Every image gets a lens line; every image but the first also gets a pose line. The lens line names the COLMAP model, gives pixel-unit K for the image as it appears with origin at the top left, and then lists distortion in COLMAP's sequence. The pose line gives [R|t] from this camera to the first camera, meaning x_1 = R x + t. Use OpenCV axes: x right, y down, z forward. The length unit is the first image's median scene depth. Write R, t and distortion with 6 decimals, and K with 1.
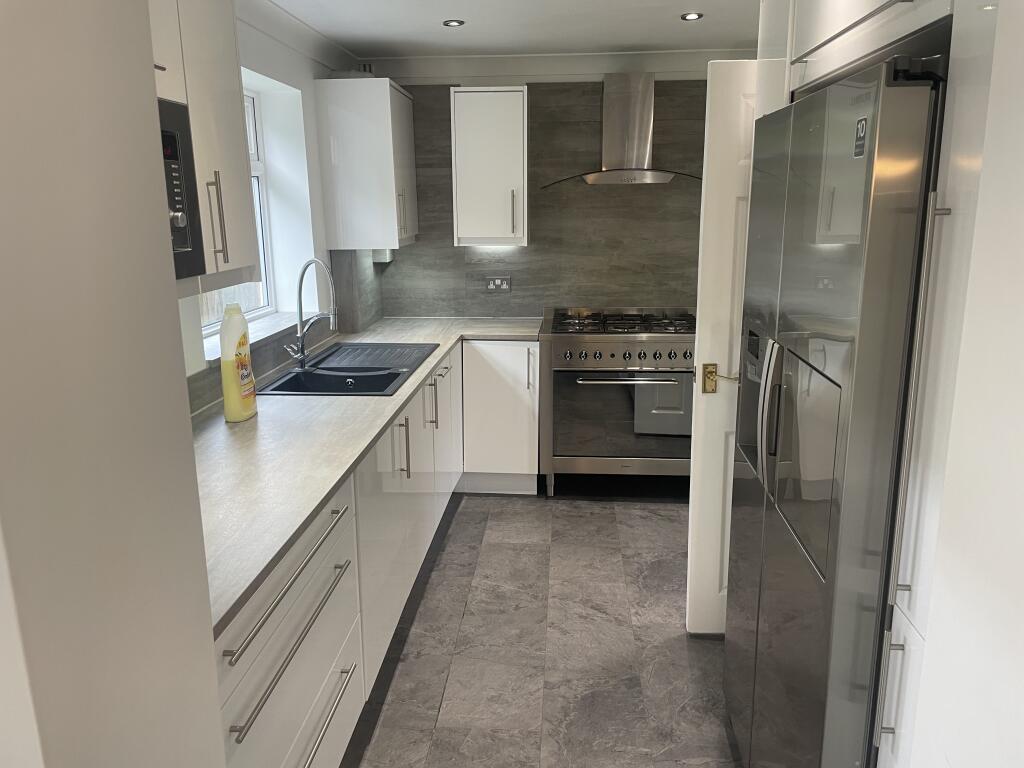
lens RADIAL K [[773.5, 0, 512.3], [0, 773.5, 383.3], [0, 0, 1]] dist [0.066475, -0.076045]
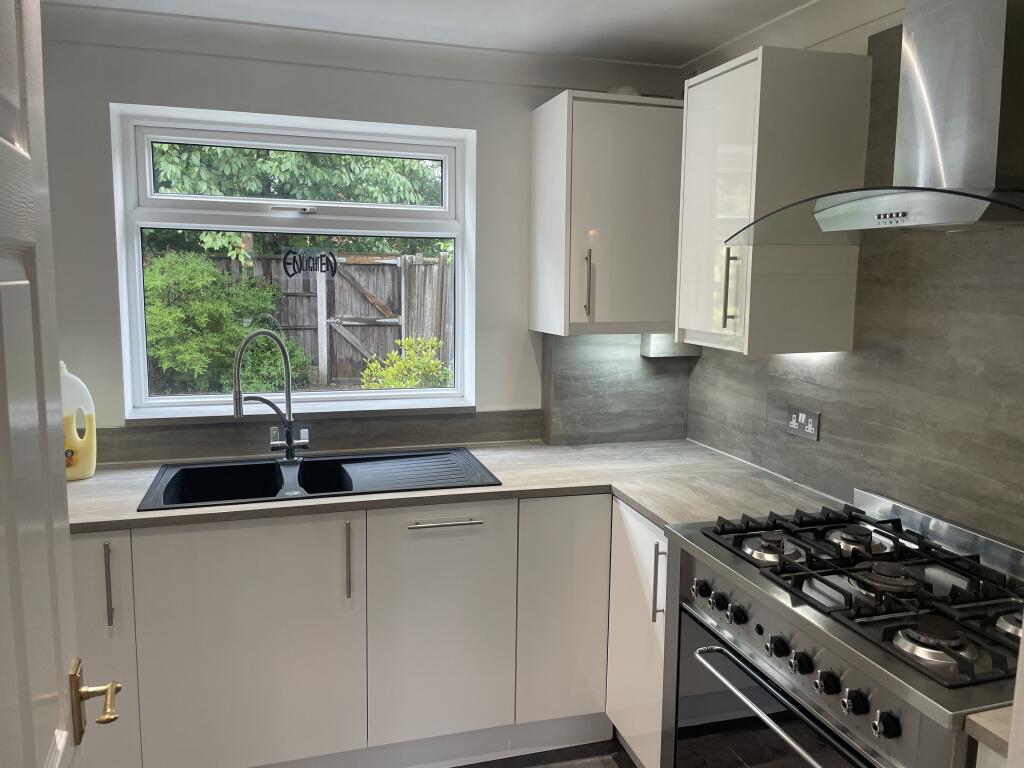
lens RADIAL K [[773.5, 0, 509.5], [0, 773.5, 377.8], [0, 0, 1]] dist [0.066475, -0.076045]
pose [[0.348535, 0.139892, -0.926798, 0.406972], [-0.238925, 0.969395, 0.056471, -0.140587], [0.906332, 0.201753, 0.371291, 0.616119]]
